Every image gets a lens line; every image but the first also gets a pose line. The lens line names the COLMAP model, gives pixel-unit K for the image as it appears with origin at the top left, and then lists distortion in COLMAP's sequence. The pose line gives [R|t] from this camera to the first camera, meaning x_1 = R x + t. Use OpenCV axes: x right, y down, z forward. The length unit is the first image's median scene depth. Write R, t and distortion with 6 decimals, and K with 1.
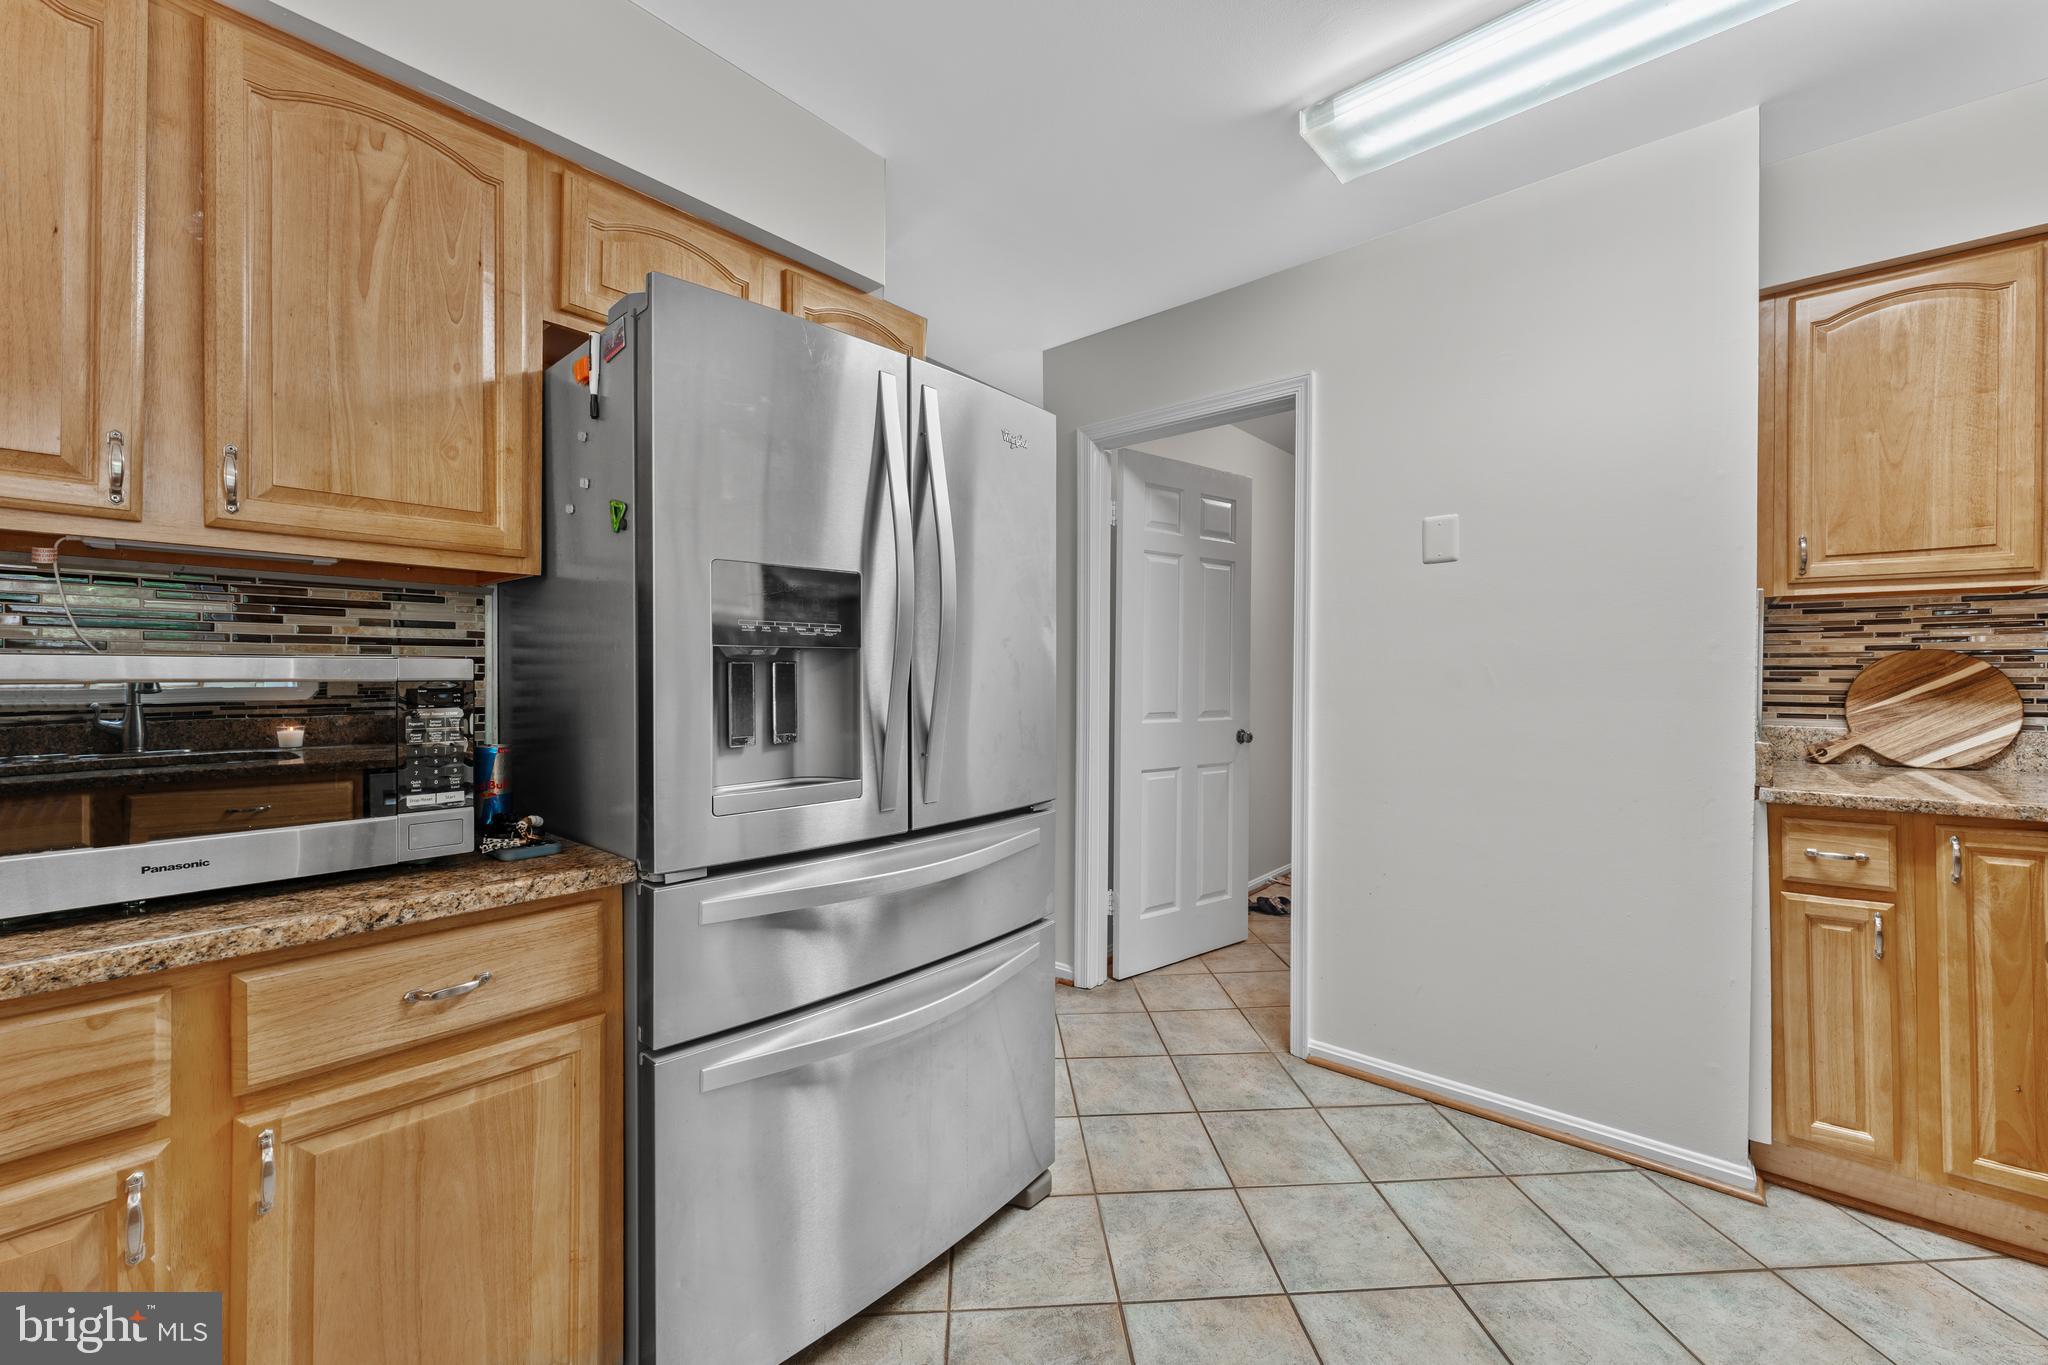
lens RADIAL K [[827.6, 0, 1009.7], [0, 827.6, 674.3], [0, 0, 1]] dist [0.000213, -0.001054]
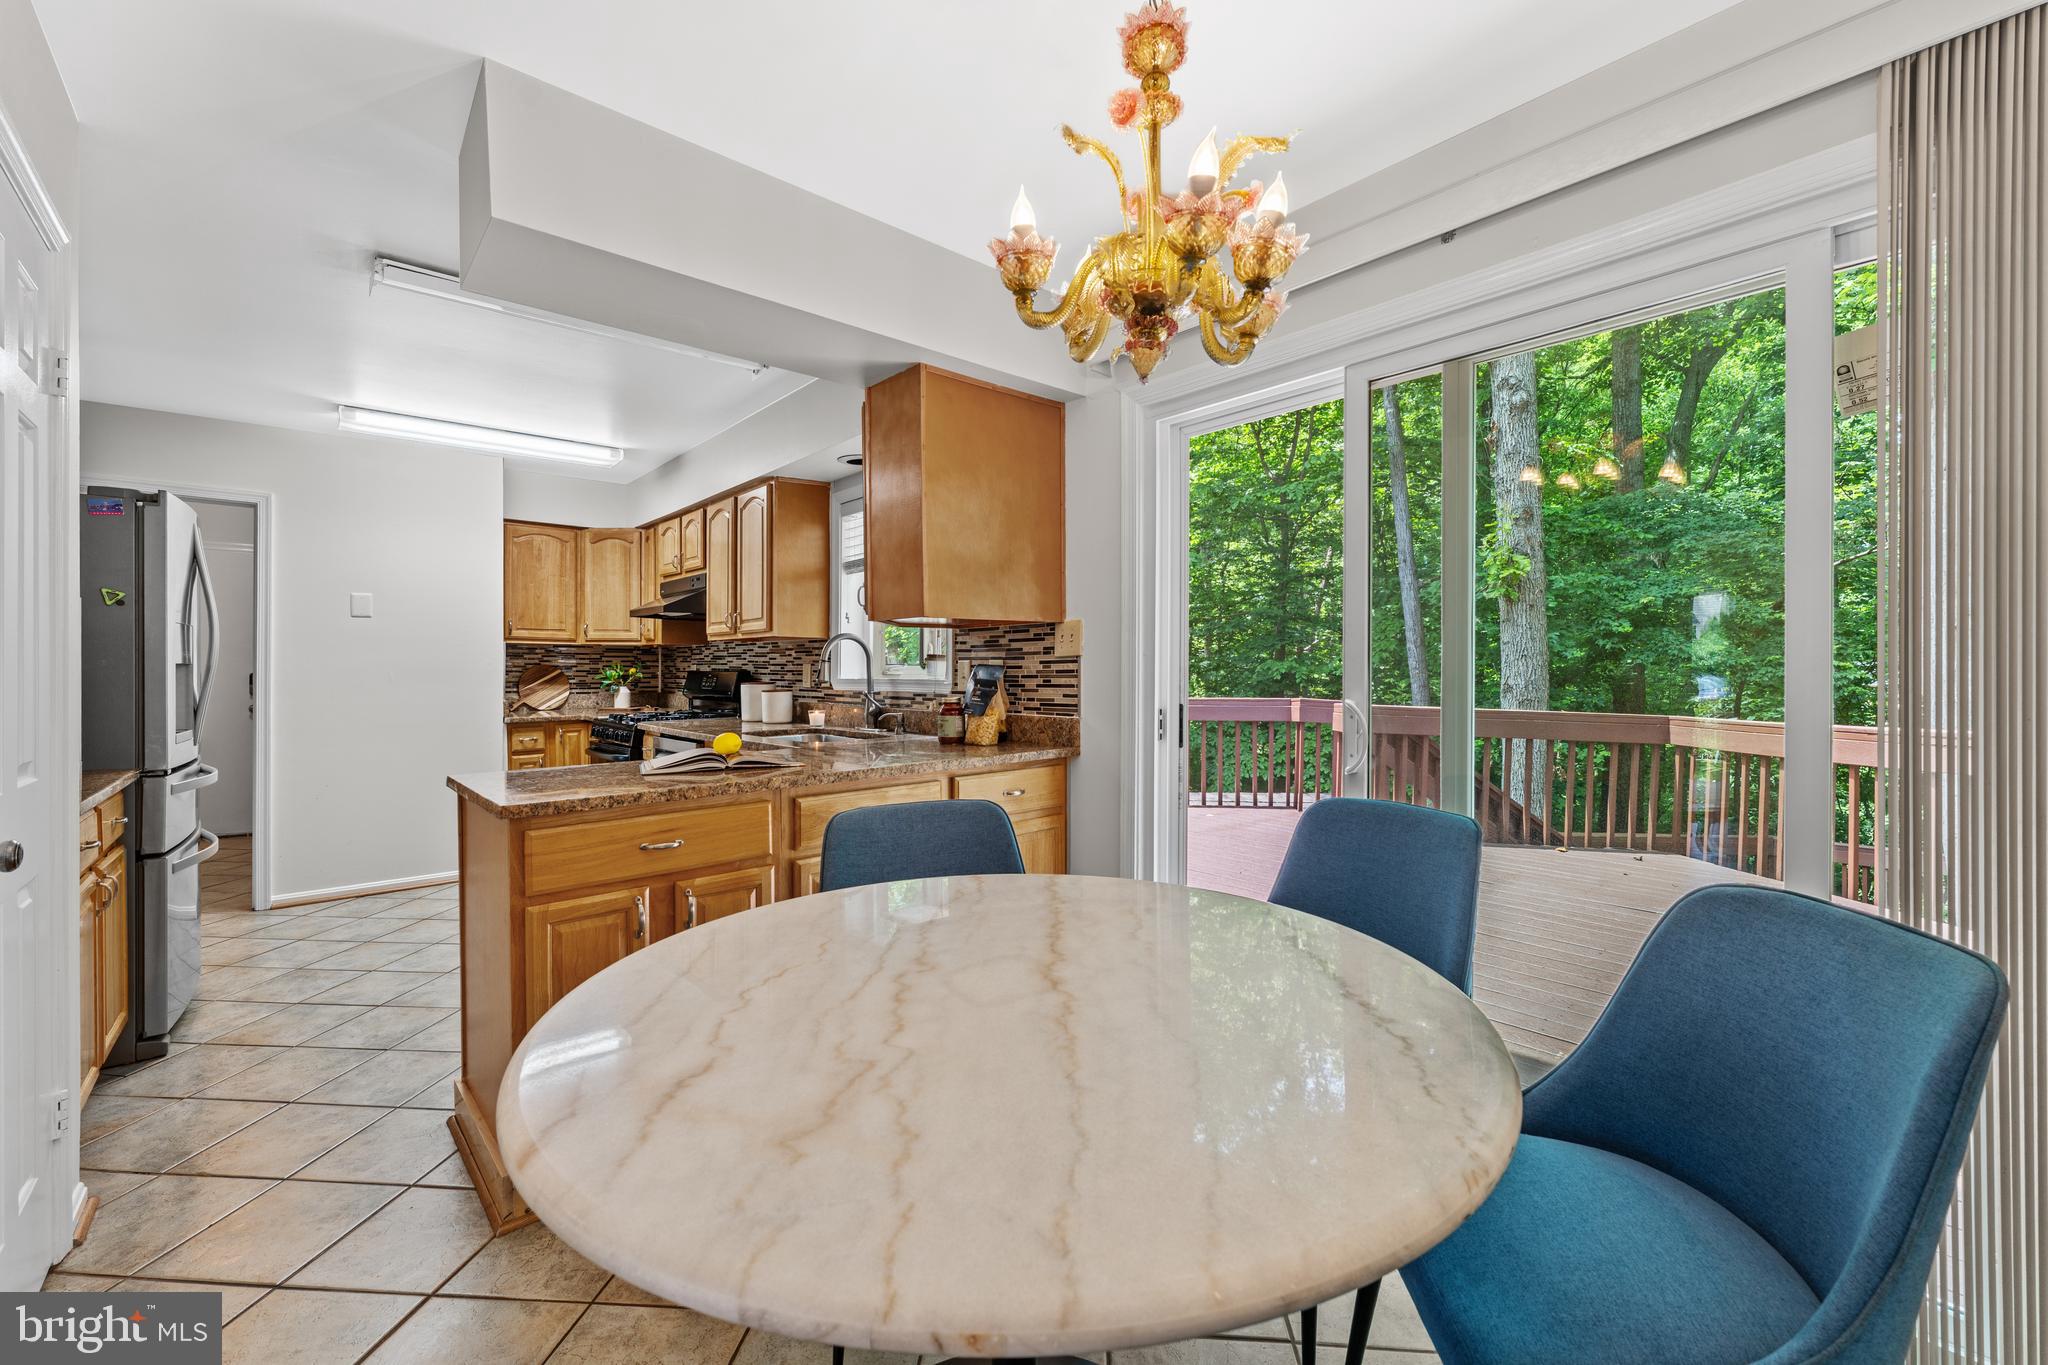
lens RADIAL K [[827.6, 0, 1020.1], [0, 827.6, 677.5], [0, 0, 1]] dist [0.000213, -0.001054]
pose [[0.133048, -0.006679, 0.991087, -1.422254], [0.005468, 0.999967, 0.006005, 0.002594], [-0.991095, 0.004620, 0.133080, -0.934665]]
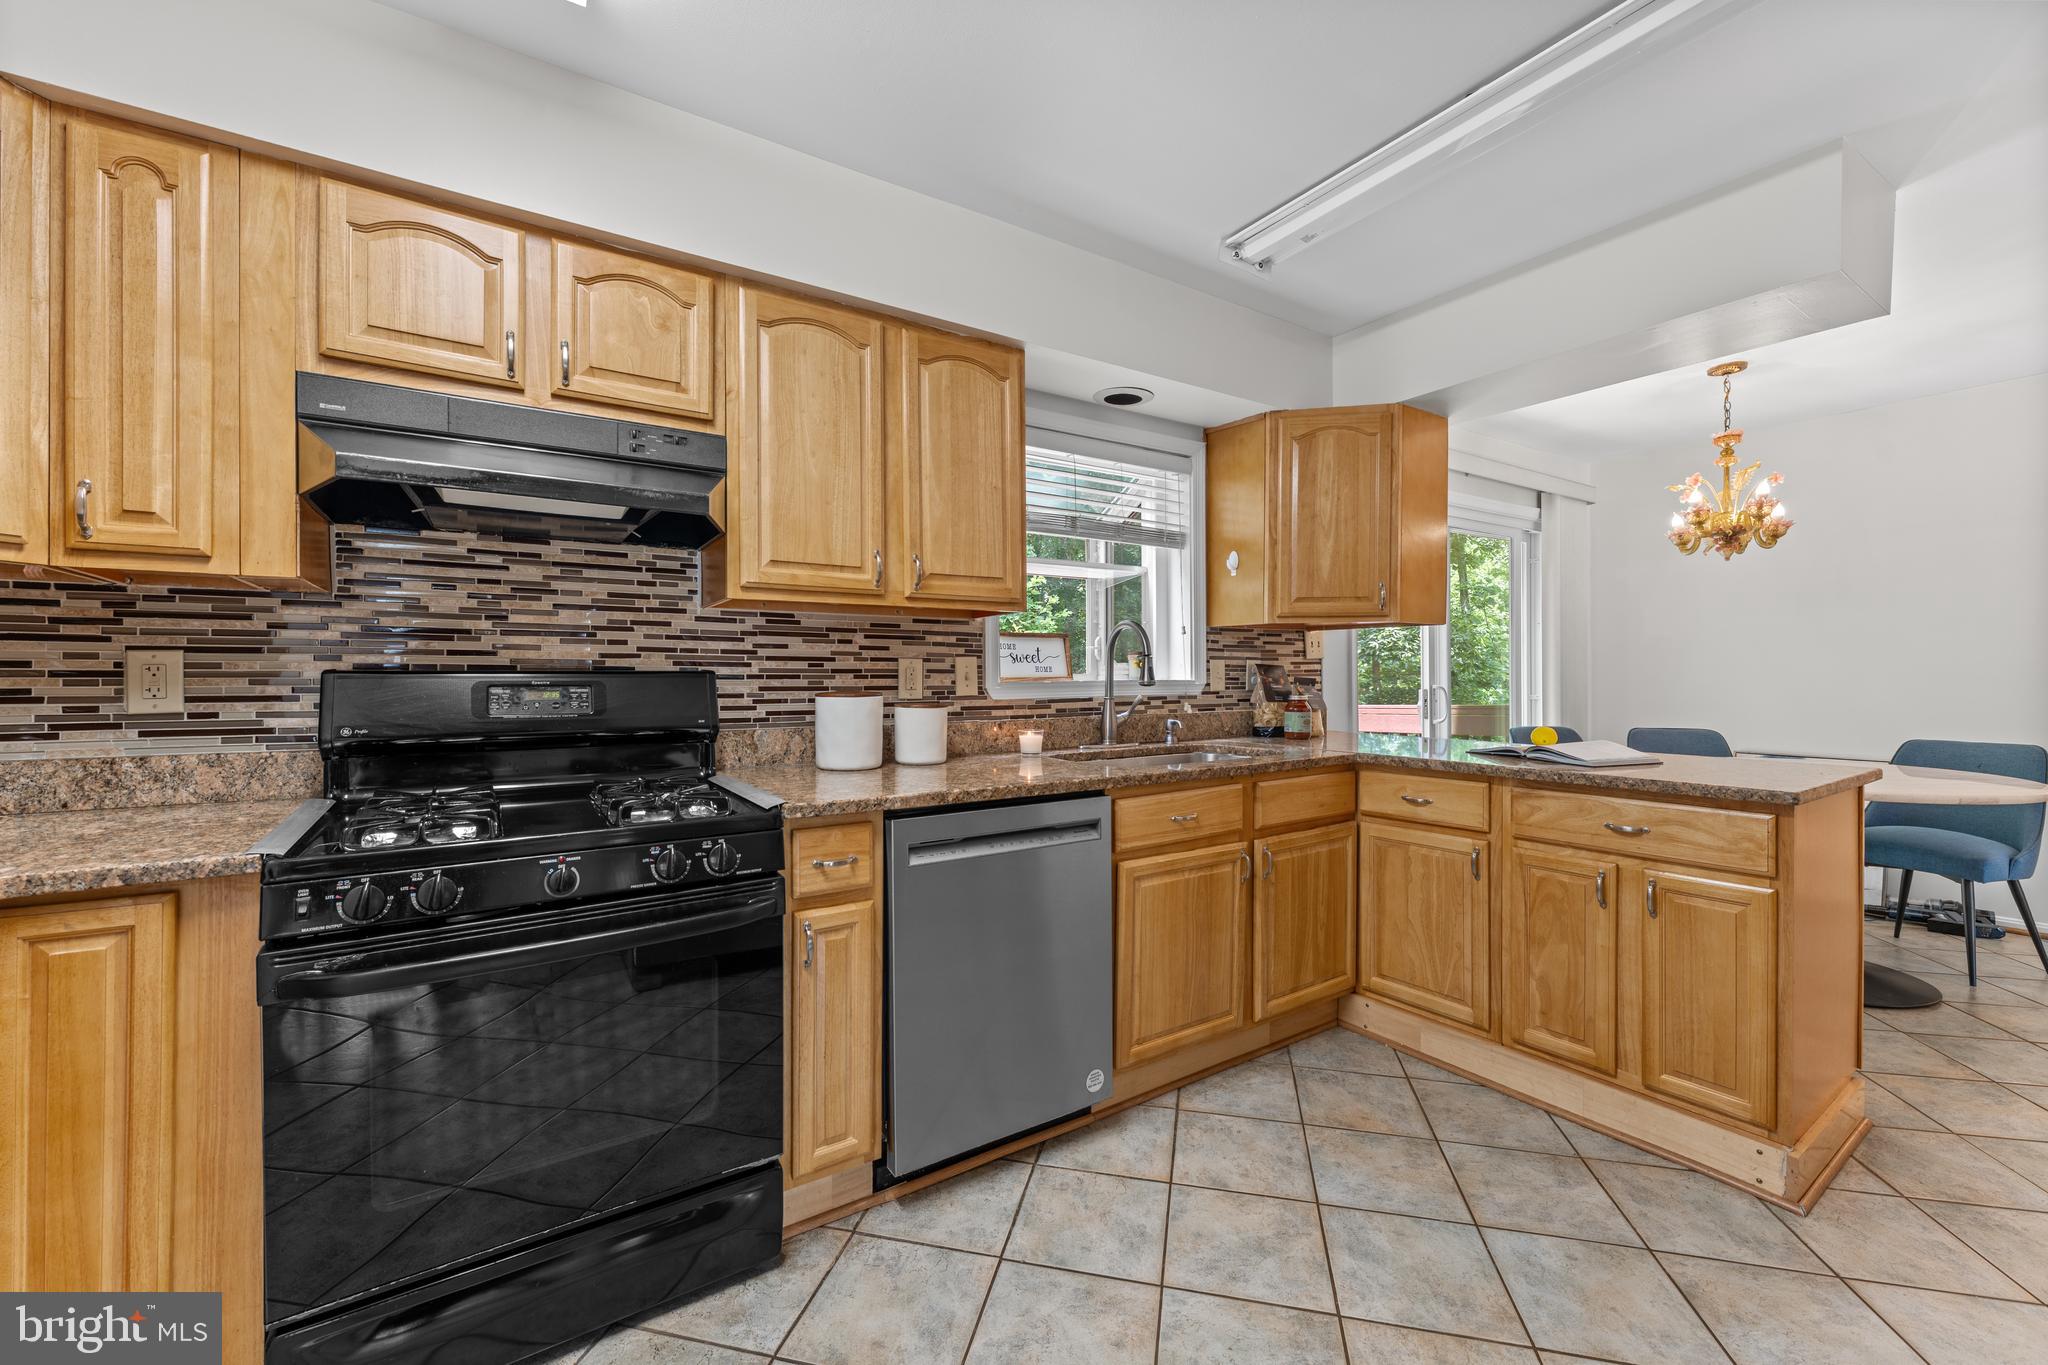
lens RADIAL K [[827.6, 0, 1018.5], [0, 827.6, 676.8], [0, 0, 1]] dist [0.000213, -0.001054]
pose [[-0.960790, 0.005089, 0.277231, 0.191870], [0.006684, 0.999966, 0.004809, 0.000835], [-0.277197, 0.006473, -0.960791, 1.155677]]
